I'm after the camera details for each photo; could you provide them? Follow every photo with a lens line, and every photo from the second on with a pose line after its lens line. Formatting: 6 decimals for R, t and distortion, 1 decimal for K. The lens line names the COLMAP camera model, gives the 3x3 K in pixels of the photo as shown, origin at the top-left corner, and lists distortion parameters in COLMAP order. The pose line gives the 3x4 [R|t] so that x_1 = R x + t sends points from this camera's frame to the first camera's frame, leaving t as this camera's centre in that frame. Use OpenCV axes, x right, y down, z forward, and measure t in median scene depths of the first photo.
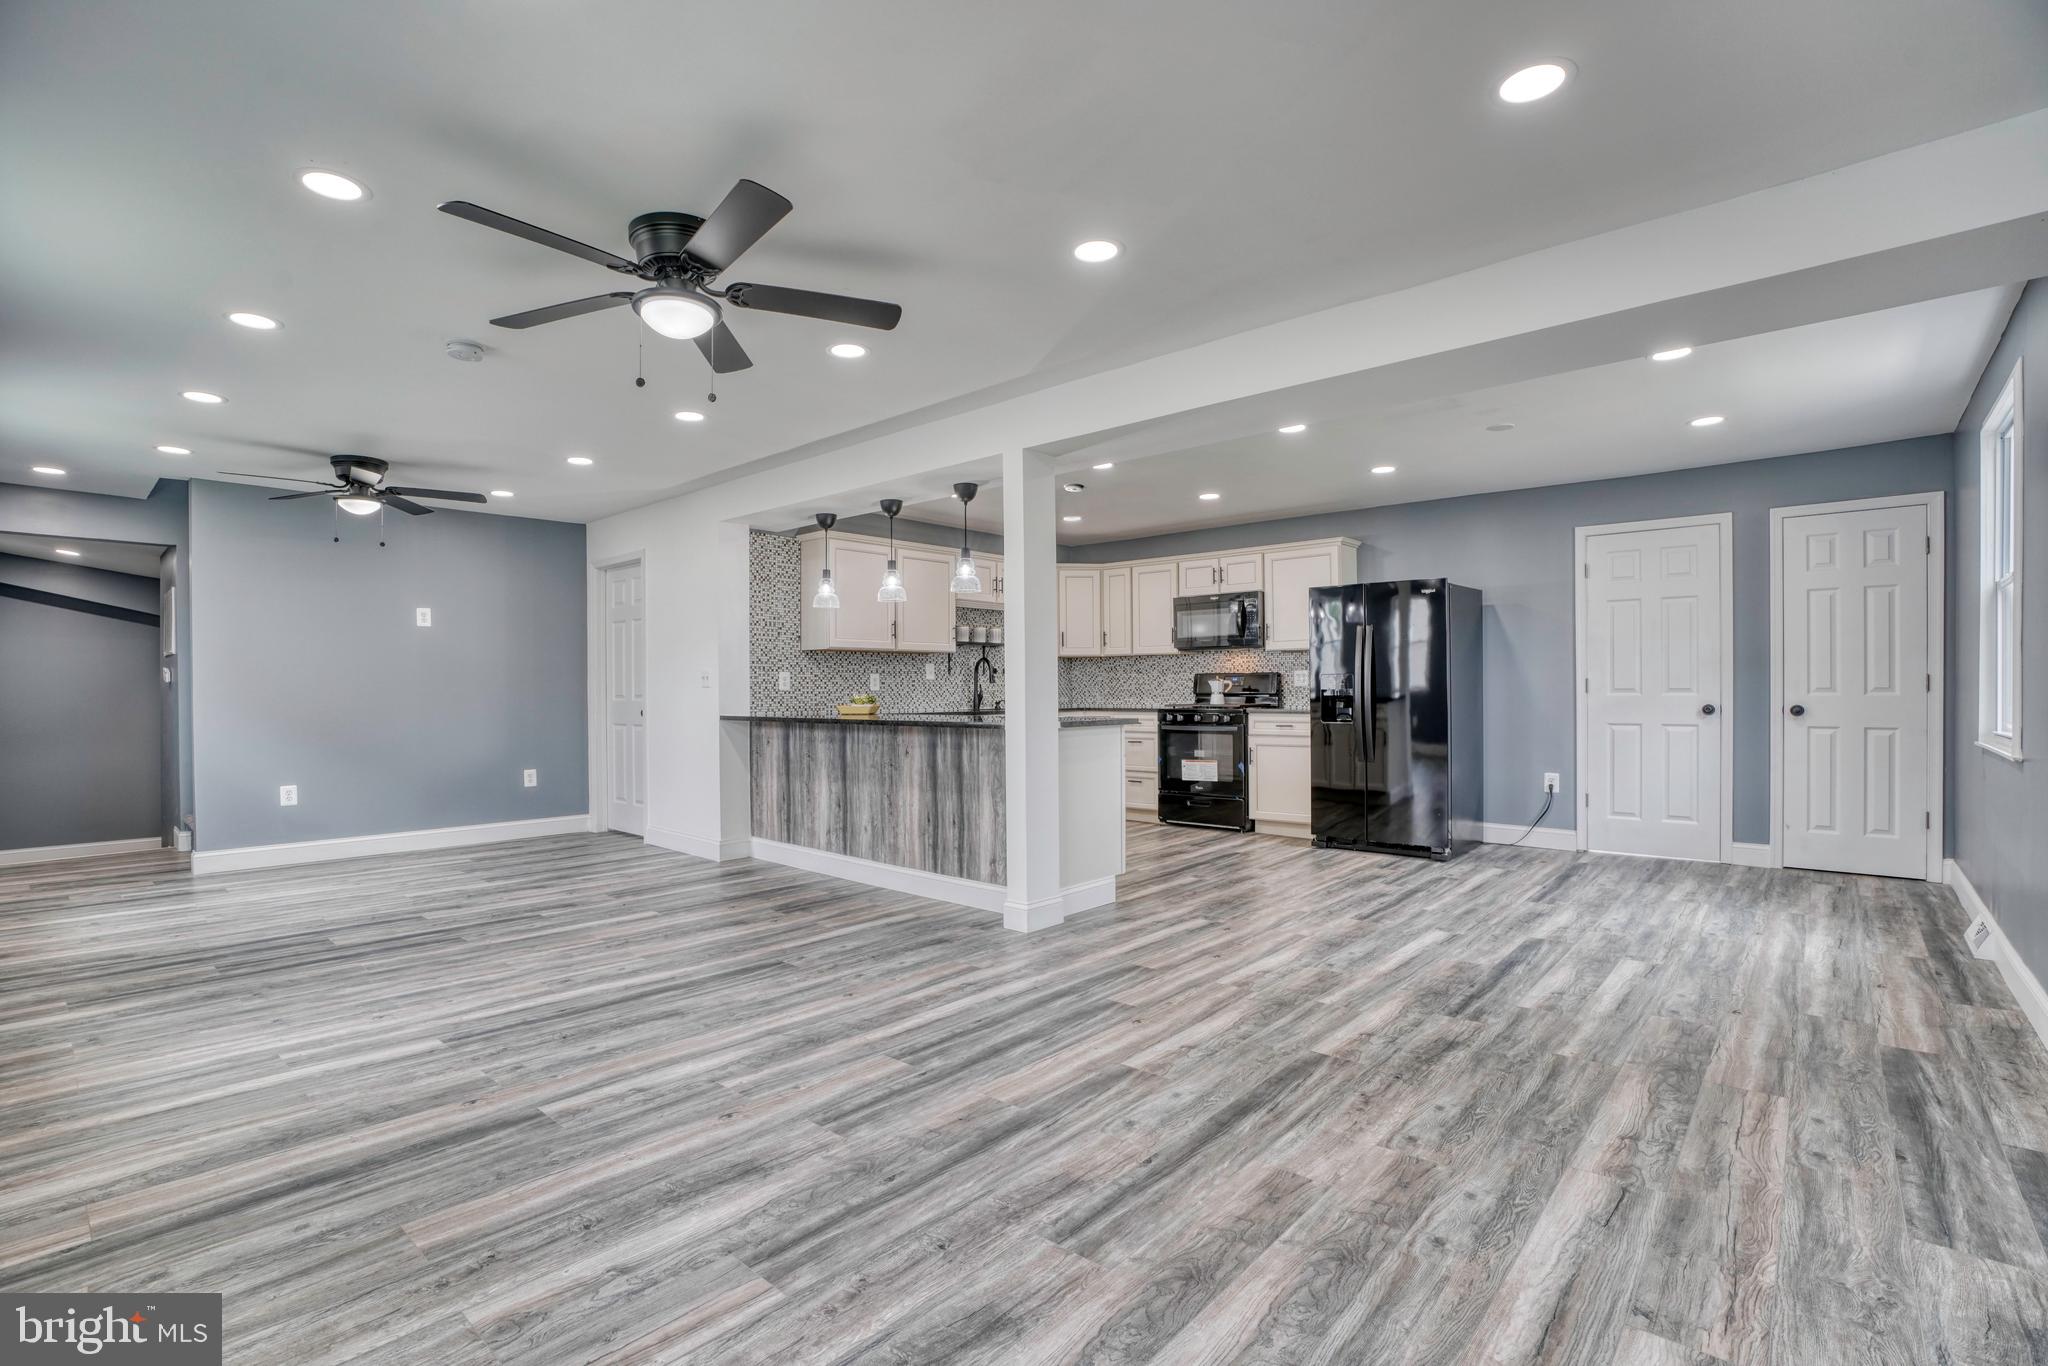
lens RADIAL K [[944.8, 0, 1010.6], [0, 944.8, 691.1], [0, 0, 1]] dist [-0.068815, 0.025959]
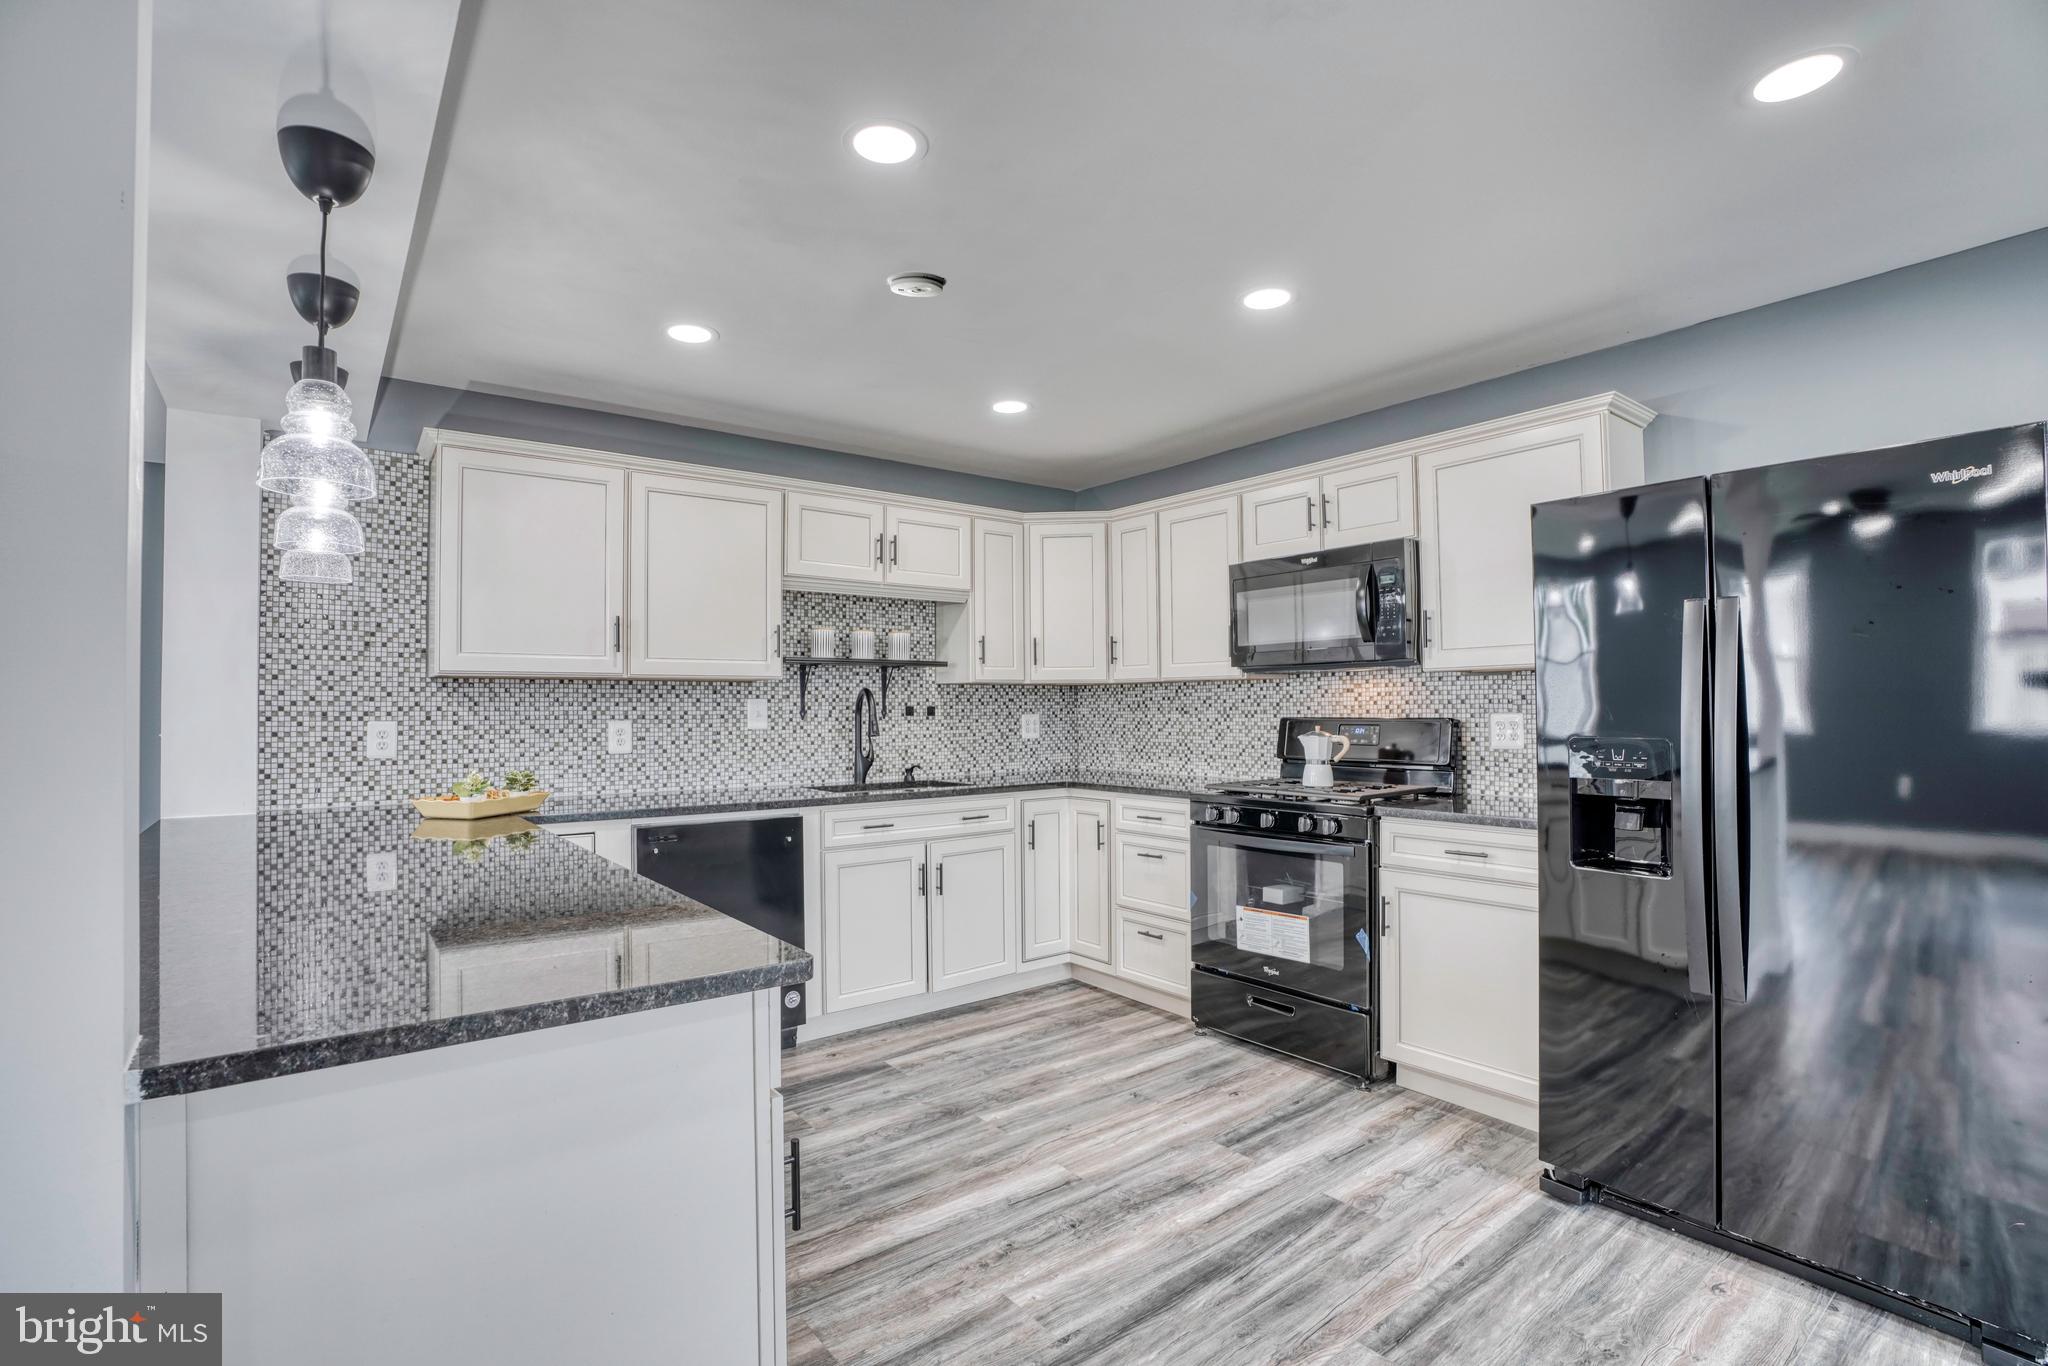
lens RADIAL K [[944.8, 0, 1005.7], [0, 944.8, 693.6], [0, 0, 1]] dist [-0.068815, 0.025959]
pose [[0.982872, -0.002784, -0.184271, 0.207536], [-0.000424, 0.999849, -0.017367, -0.032220], [0.184291, 0.017148, 0.982722, 0.695084]]
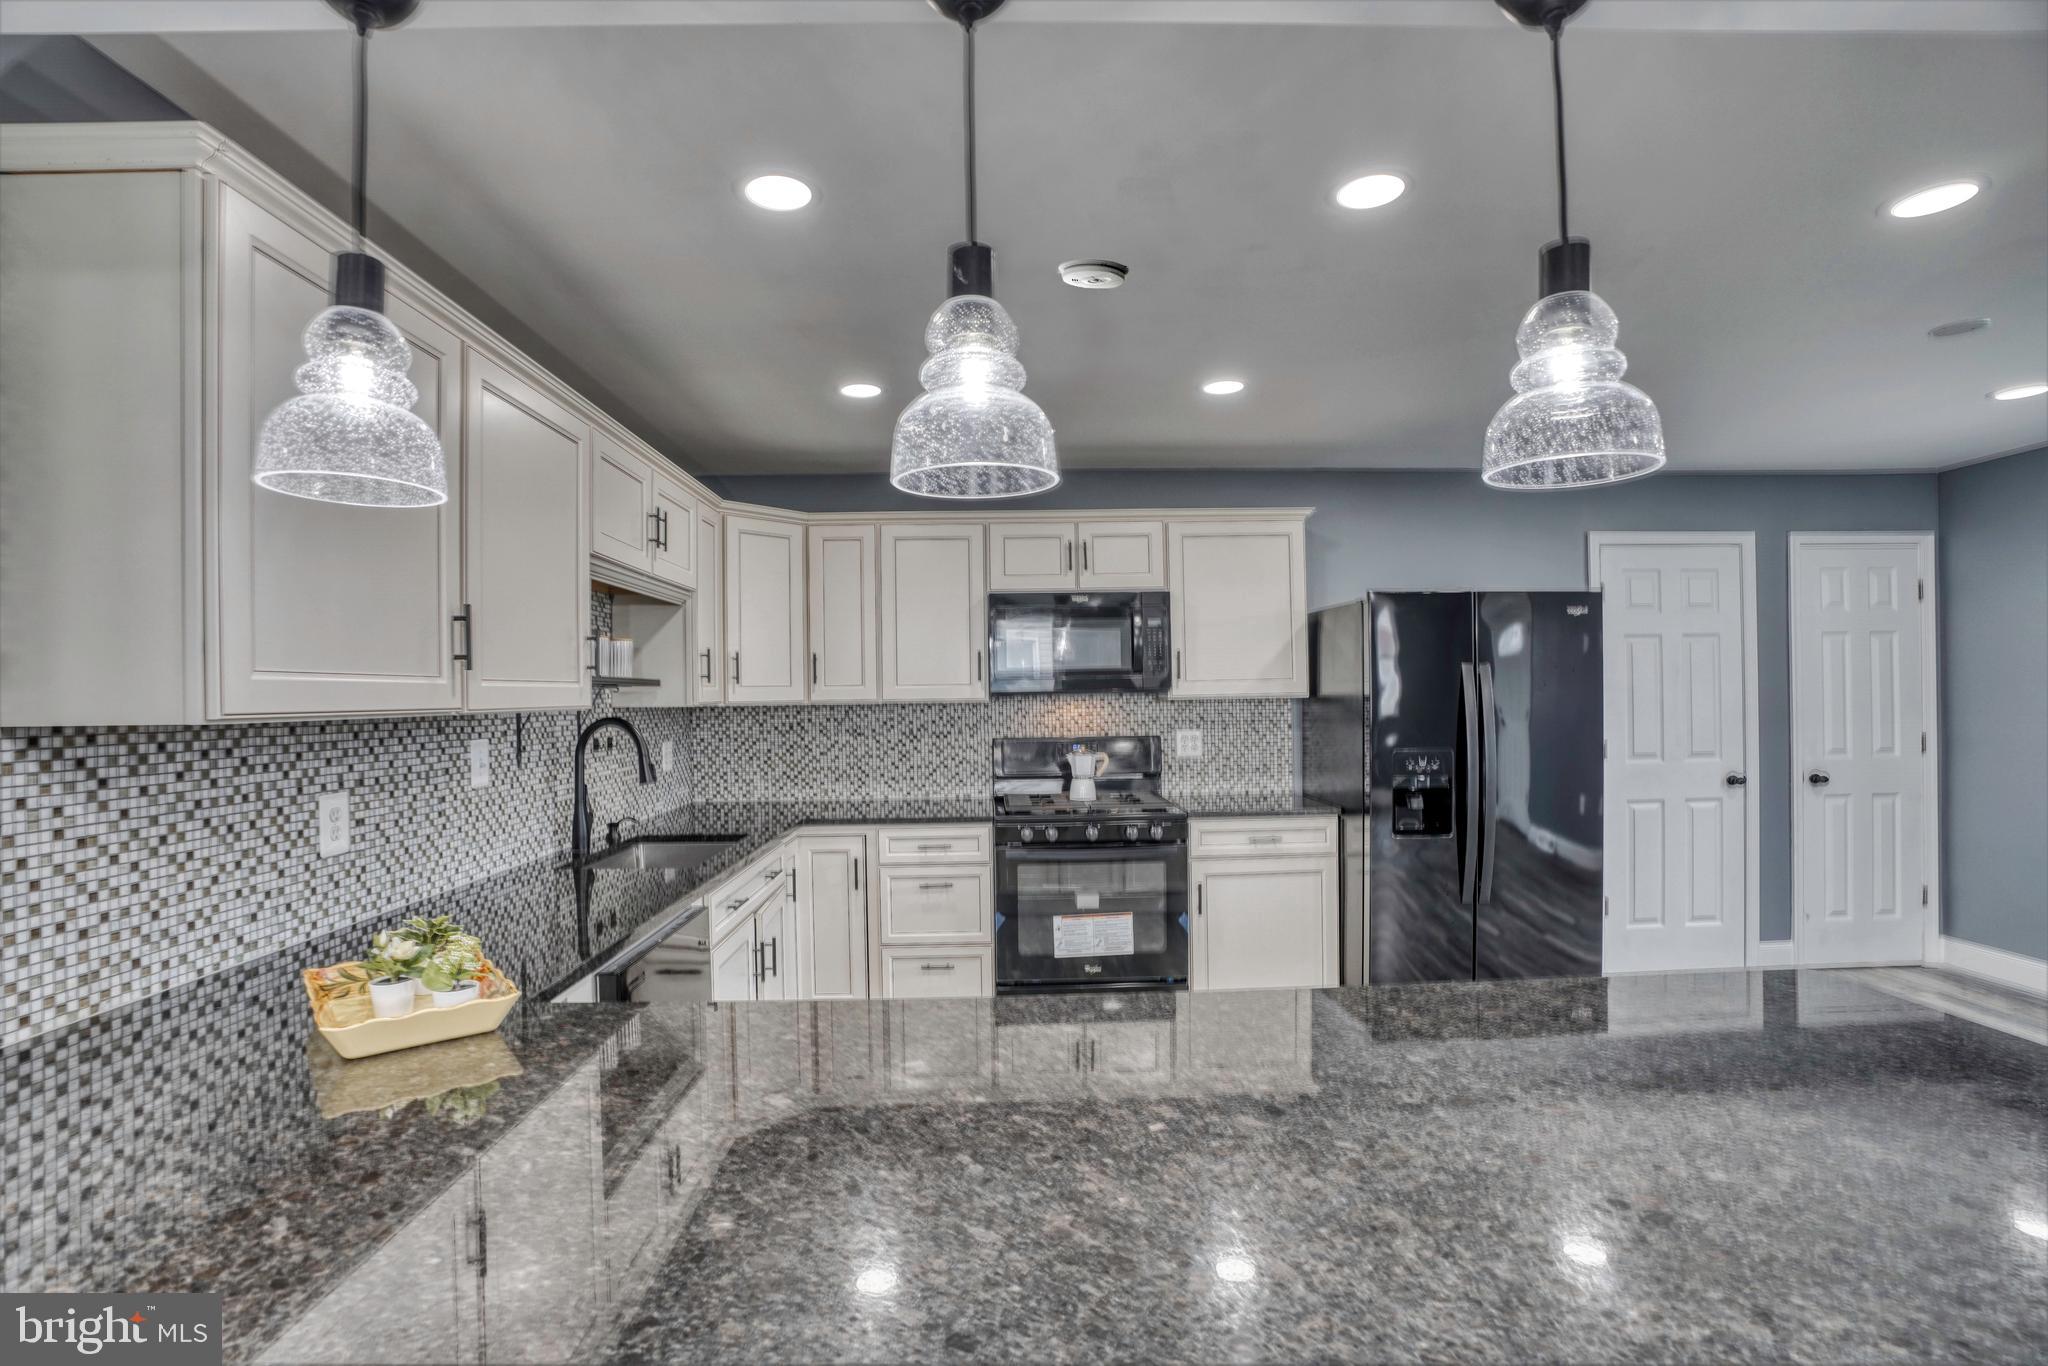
lens RADIAL K [[944.8, 0, 1008.2], [0, 944.8, 695.8], [0, 0, 1]] dist [-0.068815, 0.025959]
pose [[0.726366, -0.004907, 0.687291, -0.240017], [0.012134, 0.999910, -0.005685, -0.056125], [-0.687201, 0.012469, 0.726360, 0.872921]]
